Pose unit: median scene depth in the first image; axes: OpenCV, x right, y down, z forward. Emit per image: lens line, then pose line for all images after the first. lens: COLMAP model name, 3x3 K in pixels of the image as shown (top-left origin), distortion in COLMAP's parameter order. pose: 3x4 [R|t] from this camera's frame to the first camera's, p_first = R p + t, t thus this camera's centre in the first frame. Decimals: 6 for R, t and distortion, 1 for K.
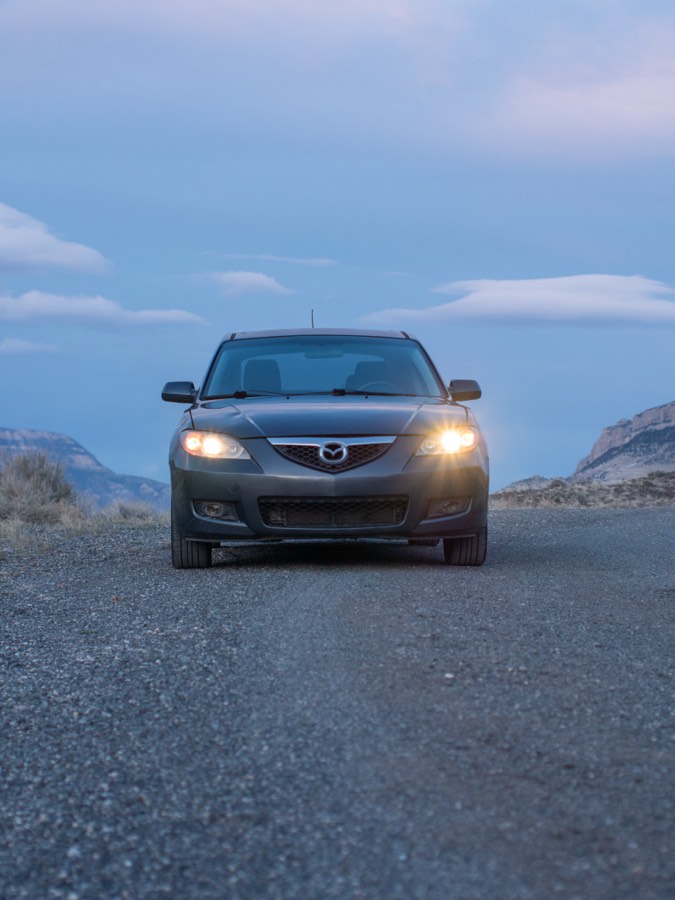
lens RADIAL K [[1945.3, 0, 337.5], [0, 1945.3, 450.0], [0, 0, 1]] dist [-0.184207, 0.077498]
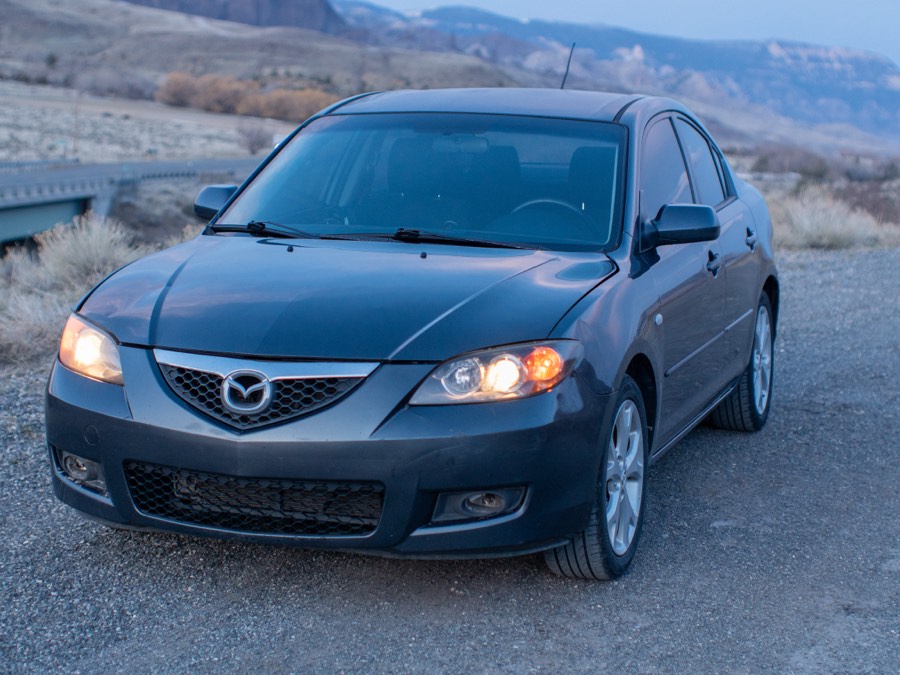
lens RADIAL K [[1945.3, 0, 450.0], [0, 1945.3, 337.5], [0, 0, 1]] dist [-0.184207, 0.077498]
pose [[0.934564, 0.074787, -0.347845, 0.229361], [-0.025208, 0.989120, 0.144933, -0.089932], [0.354900, -0.126681, 0.926282, 0.533941]]
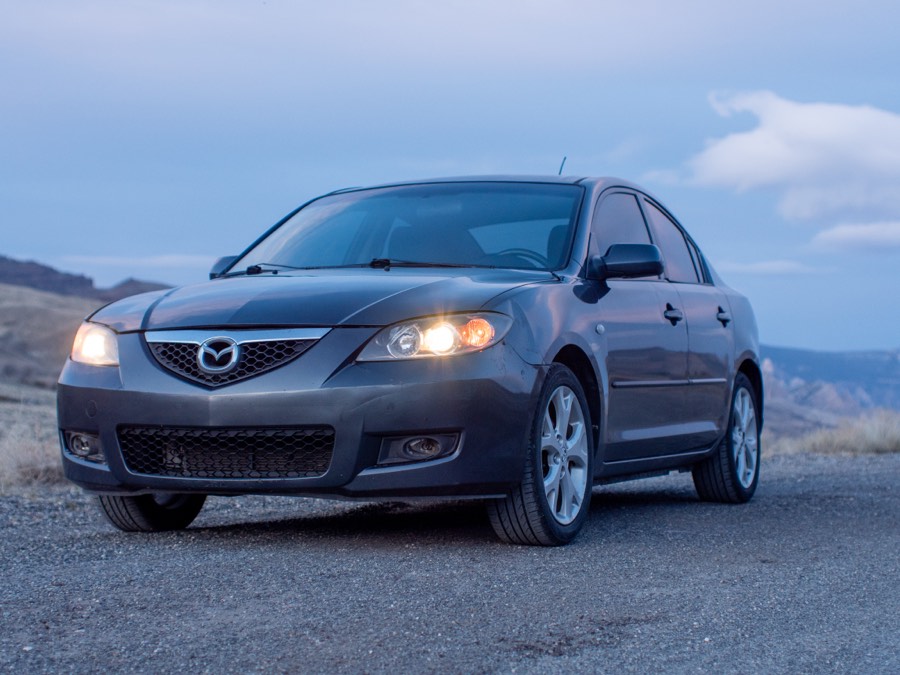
lens RADIAL K [[1945.3, 0, 450.0], [0, 1945.3, 337.5], [0, 0, 1]] dist [-0.184207, 0.077498]
pose [[0.908625, -0.003908, -0.417594, 0.317085], [-0.004237, 0.999818, -0.018575, 0.006902], [0.417591, 0.018647, 0.908444, 0.474973]]
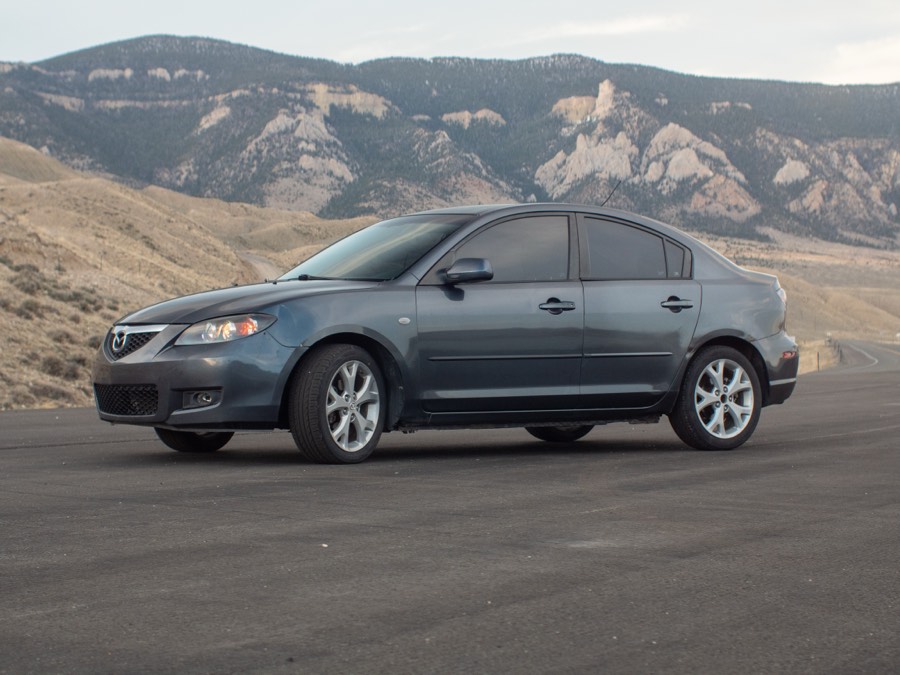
lens RADIAL K [[1945.3, 0, 450.0], [0, 1945.3, 337.5], [0, 0, 1]] dist [-0.184207, 0.077498]
pose [[0.529848, 0.005739, -0.848073, 0.942668], [0.000368, 0.999975, 0.006997, -0.007369], [0.848093, -0.004019, 0.529833, 0.608120]]
